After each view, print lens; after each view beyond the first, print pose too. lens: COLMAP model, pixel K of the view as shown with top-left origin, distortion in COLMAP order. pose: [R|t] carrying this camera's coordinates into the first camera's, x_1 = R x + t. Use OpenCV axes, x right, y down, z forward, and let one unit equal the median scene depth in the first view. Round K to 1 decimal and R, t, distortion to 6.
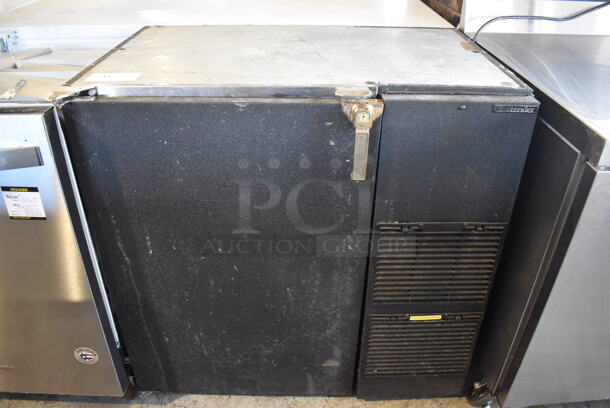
lens RADIAL K [[475.5, 0, 305.6], [0, 475.5, 202.5], [0, 0, 1]] dist [-0.097338, 0.013508]
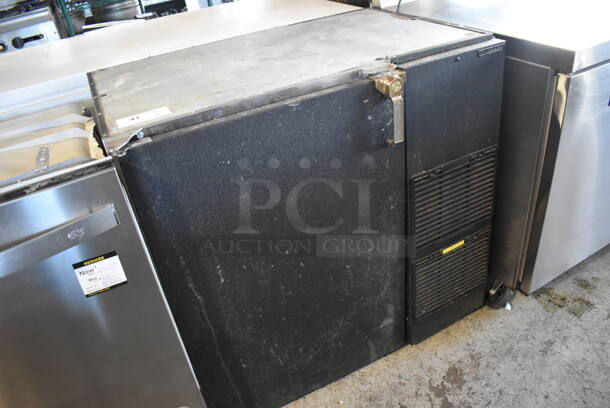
lens RADIAL K [[475.5, 0, 307.0], [0, 475.5, 203.8], [0, 0, 1]] dist [-0.097338, 0.013508]
pose [[0.890494, -0.331835, 0.311297, -0.424229], [0.337854, 0.940506, 0.036094, -0.020897], [-0.304754, 0.073031, 0.949627, -0.001953]]
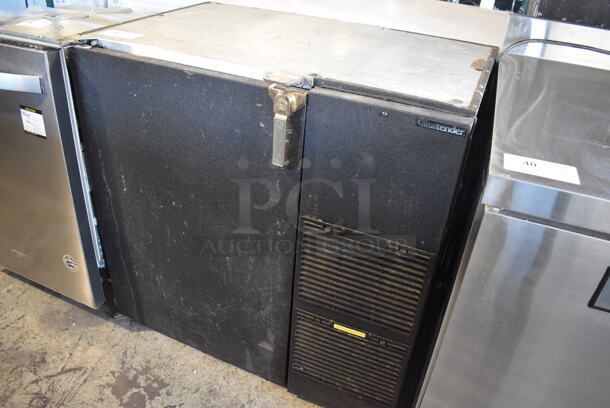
lens RADIAL K [[475.5, 0, 304.7], [0, 475.5, 204.5], [0, 0, 1]] dist [-0.097338, 0.013508]
pose [[0.914747, 0.258929, -0.310151, 0.436560], [-0.260122, 0.964817, 0.038281, -0.017965], [0.309151, 0.045660, 0.949916, 0.046505]]
